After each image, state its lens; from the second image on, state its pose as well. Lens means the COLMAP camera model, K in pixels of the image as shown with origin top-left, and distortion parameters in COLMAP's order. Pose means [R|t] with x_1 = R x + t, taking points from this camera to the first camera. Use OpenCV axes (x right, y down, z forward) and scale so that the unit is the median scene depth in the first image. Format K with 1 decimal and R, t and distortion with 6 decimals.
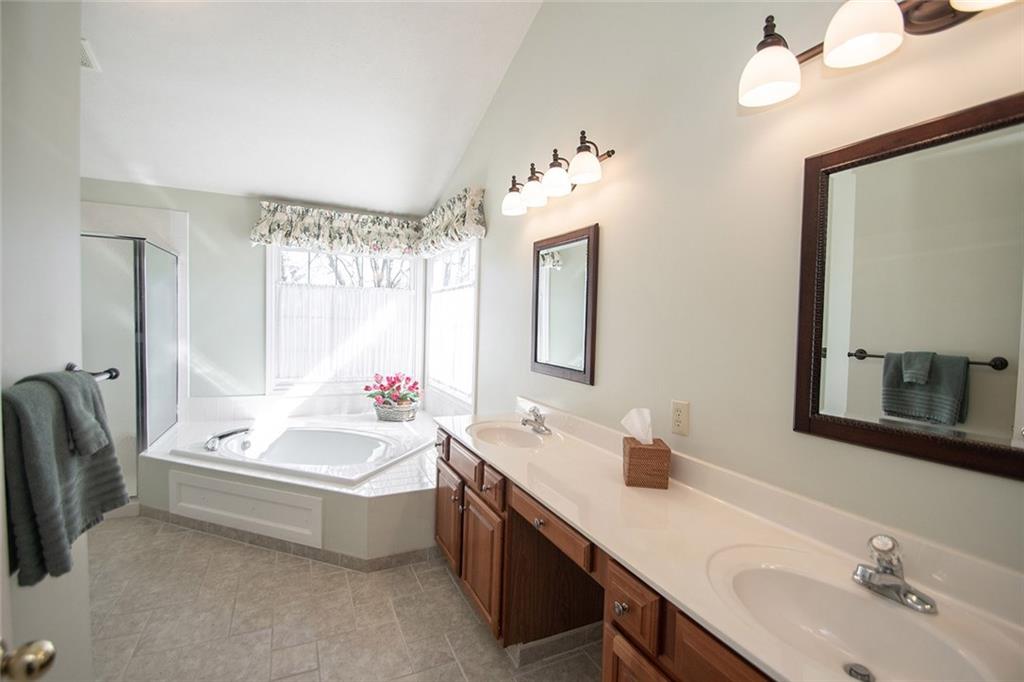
lens RADIAL K [[451.4, 0, 515.8], [0, 451.4, 343.6], [0, 0, 1]] dist [-0.003758, -0.006325]
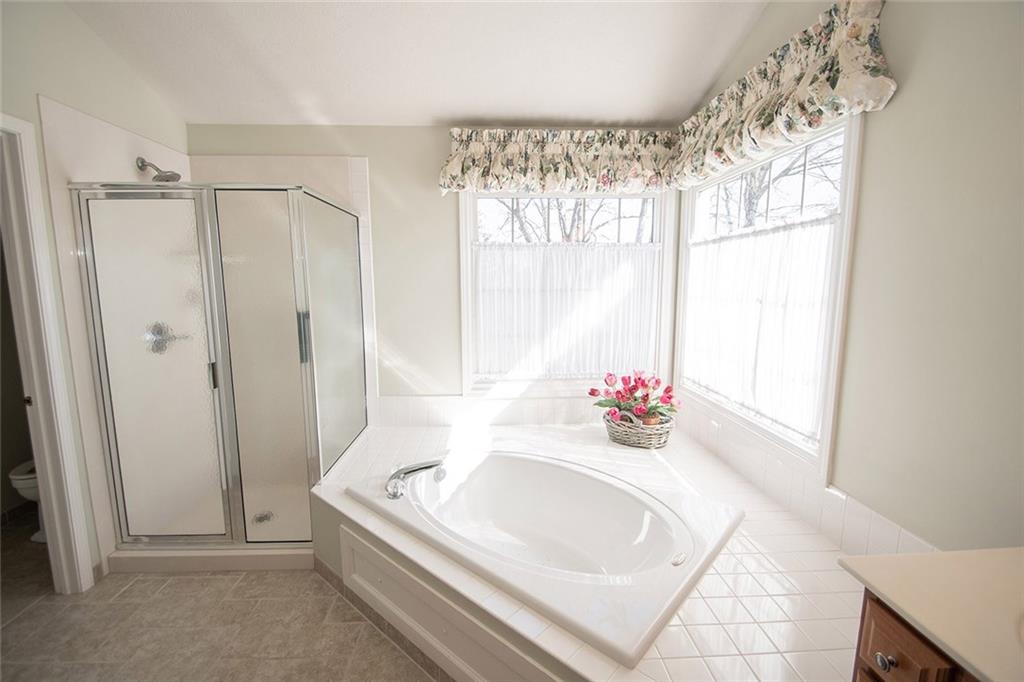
lens RADIAL K [[451.4, 0, 506.2], [0, 451.4, 343.4], [0, 0, 1]] dist [-0.003758, -0.006325]
pose [[0.916757, 0.020515, -0.398919, -0.184307], [0.013389, 0.996541, 0.082016, -0.033473], [0.399222, -0.080530, 0.913311, 0.338066]]
